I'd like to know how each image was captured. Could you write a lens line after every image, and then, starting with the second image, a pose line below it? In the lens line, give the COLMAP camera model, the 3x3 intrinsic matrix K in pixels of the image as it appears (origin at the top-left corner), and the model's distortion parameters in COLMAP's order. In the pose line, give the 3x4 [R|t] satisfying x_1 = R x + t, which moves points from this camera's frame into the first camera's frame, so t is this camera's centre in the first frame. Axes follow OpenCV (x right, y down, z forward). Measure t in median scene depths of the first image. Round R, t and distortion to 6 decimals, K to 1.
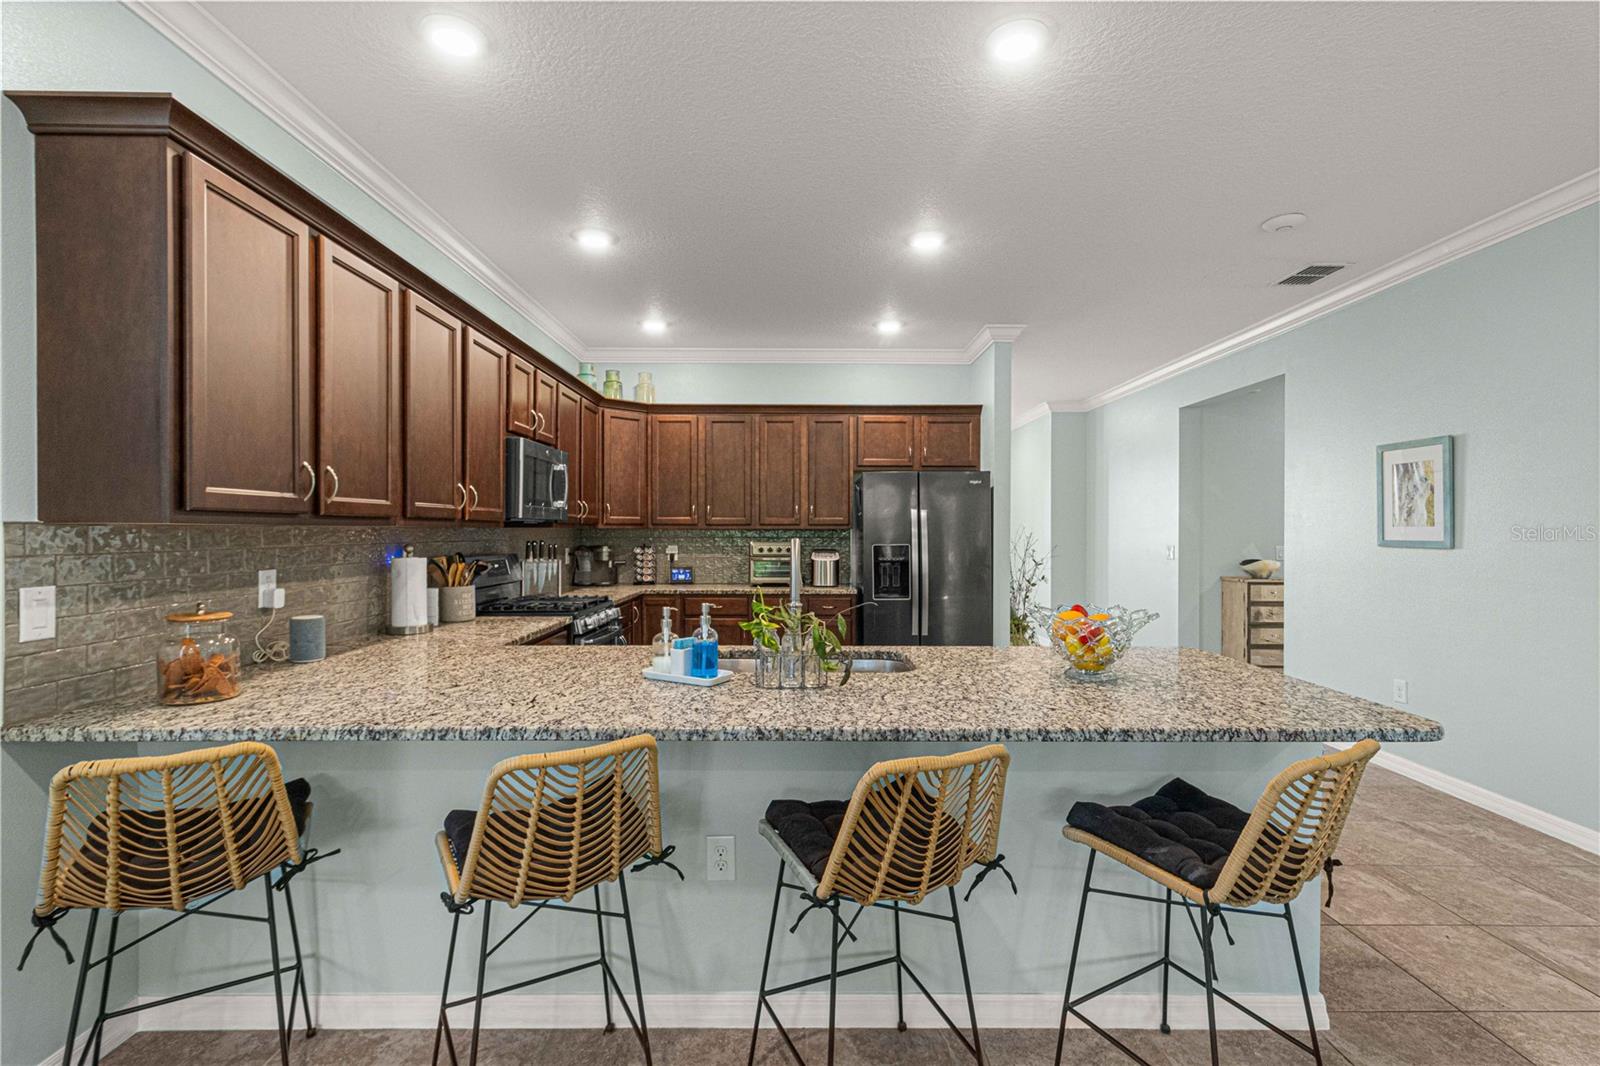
lens RADIAL K [[748.0, 0, 800.1], [0, 748.0, 531.7], [0, 0, 1]] dist [0.002344, 0.000216]
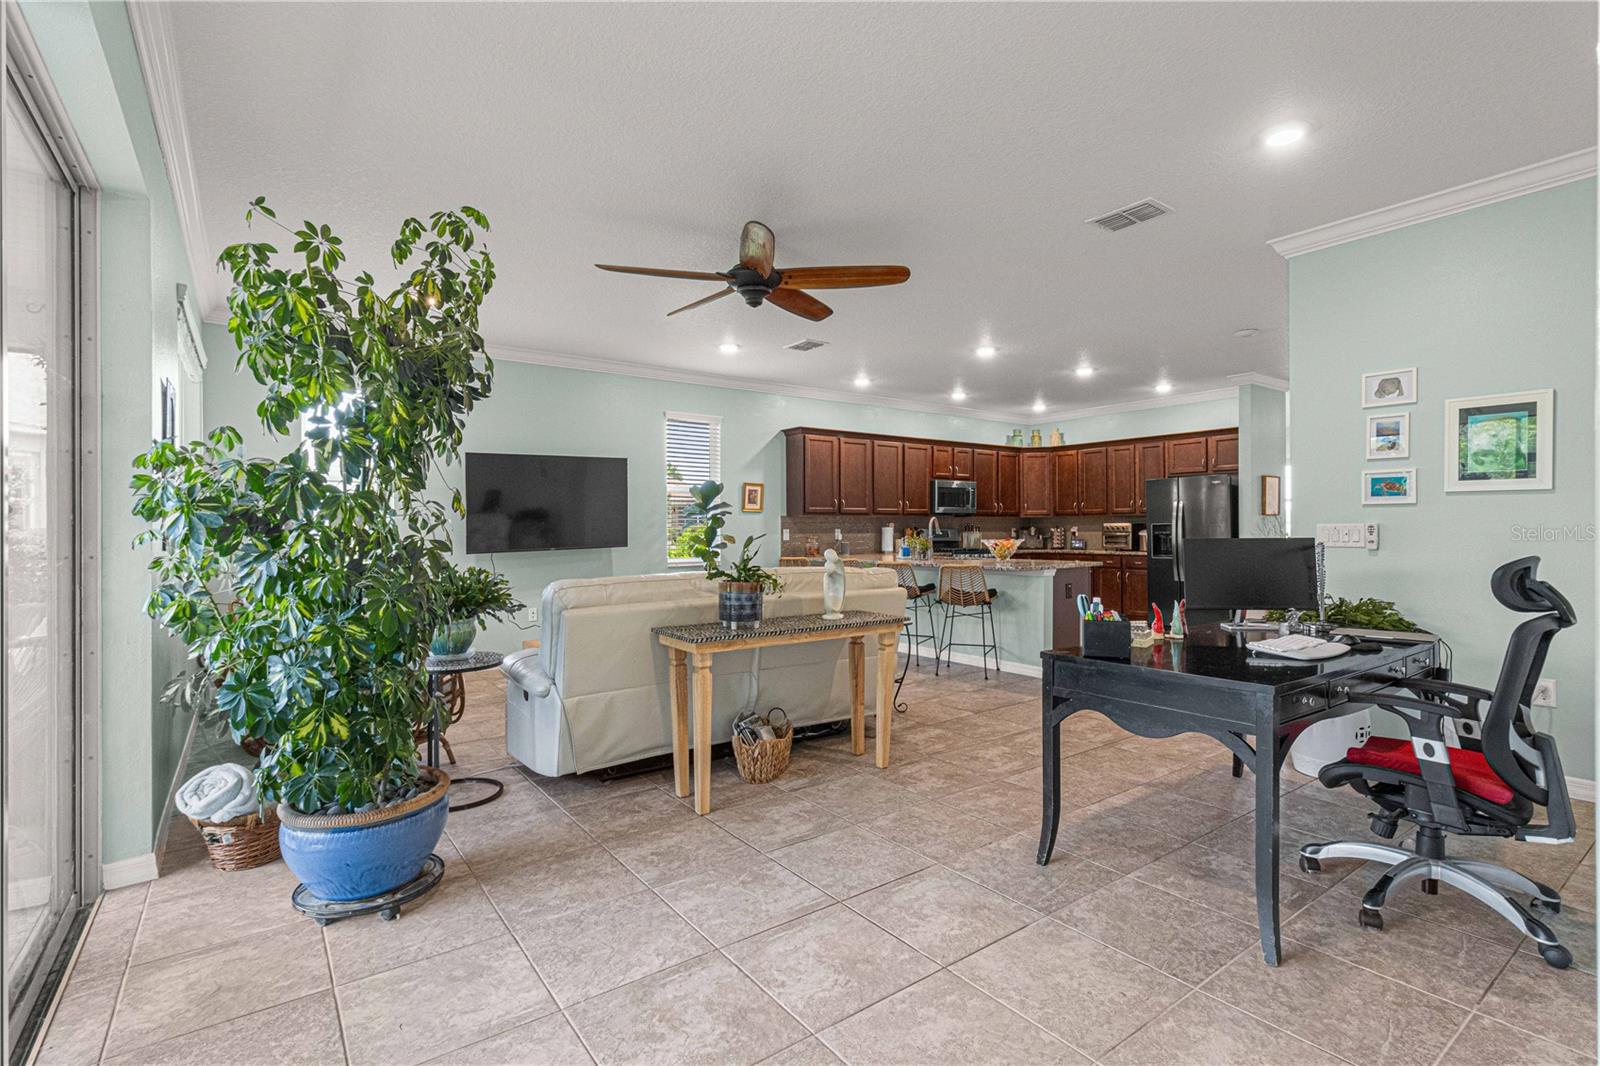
lens RADIAL K [[748.0, 0, 793.0], [0, 748.0, 527.7], [0, 0, 1]] dist [0.002344, 0.000216]
pose [[0.580474, -0.008349, -0.814236, 1.264147], [0.007298, 0.999961, -0.005050, 0.037506], [0.814246, -0.003011, 0.580512, -0.760549]]
